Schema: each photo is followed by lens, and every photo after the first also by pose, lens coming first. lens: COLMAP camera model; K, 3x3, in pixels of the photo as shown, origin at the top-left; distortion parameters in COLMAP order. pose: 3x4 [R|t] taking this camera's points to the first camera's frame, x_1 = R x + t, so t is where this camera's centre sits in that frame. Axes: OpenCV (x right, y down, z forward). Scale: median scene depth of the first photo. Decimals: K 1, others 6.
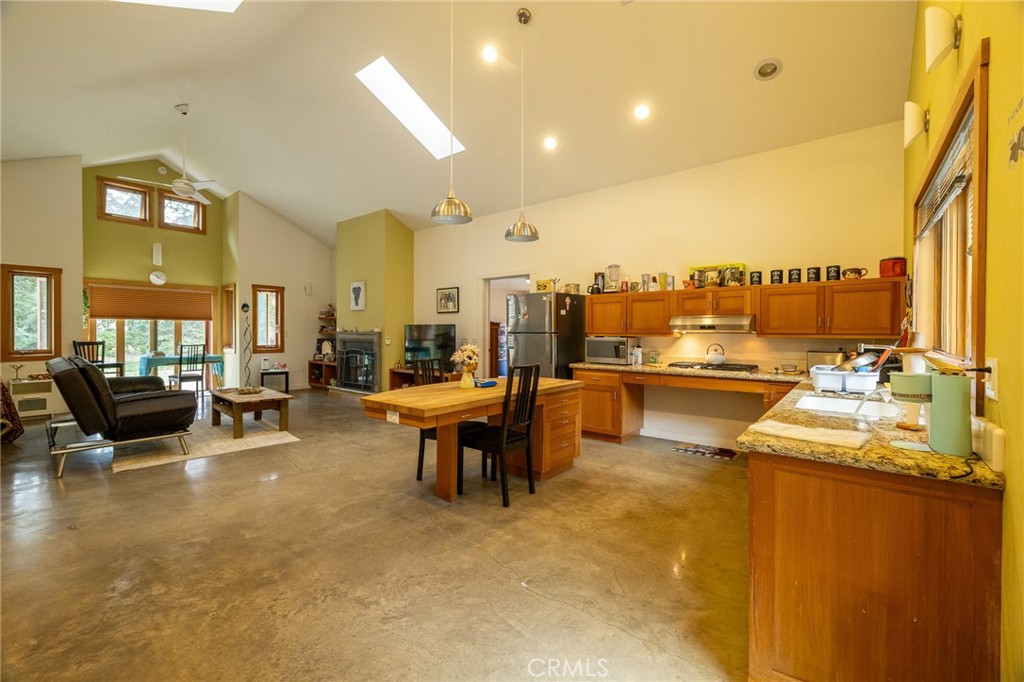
lens RADIAL K [[427.8, 0, 508.4], [0, 427.8, 334.7], [0, 0, 1]] dist [-0.000007, 0.000636]
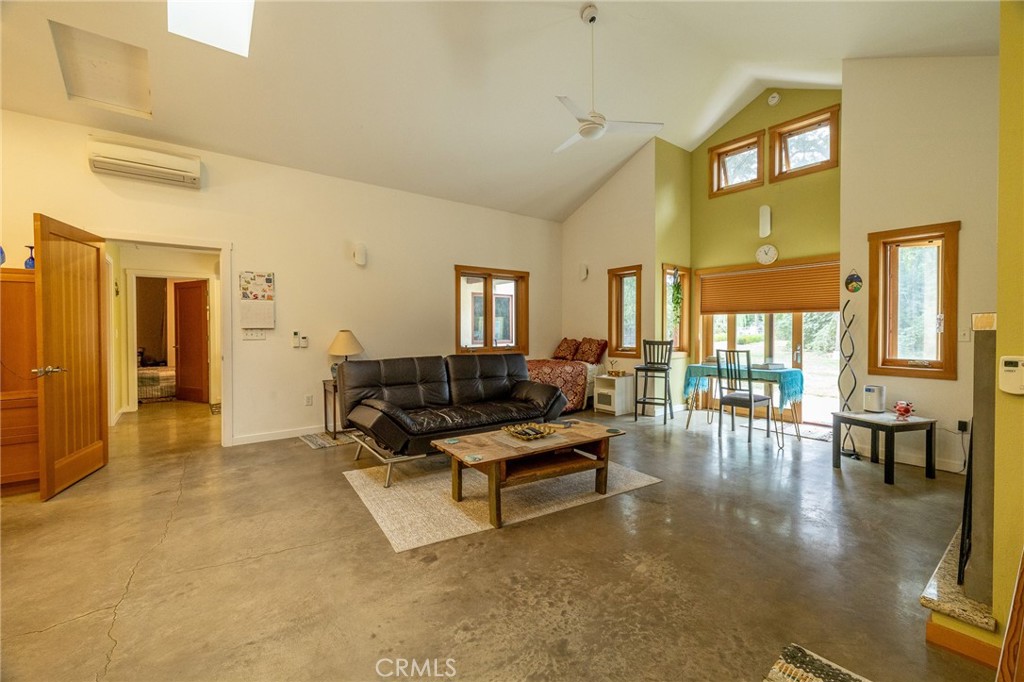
lens RADIAL K [[427.8, 0, 513.6], [0, 427.8, 336.5], [0, 0, 1]] dist [-0.000007, 0.000636]
pose [[-0.226531, 0.011043, -0.973941, -0.076804], [-0.009964, 0.999857, 0.013655, -0.005347], [0.973953, 0.012798, -0.226389, 1.901675]]
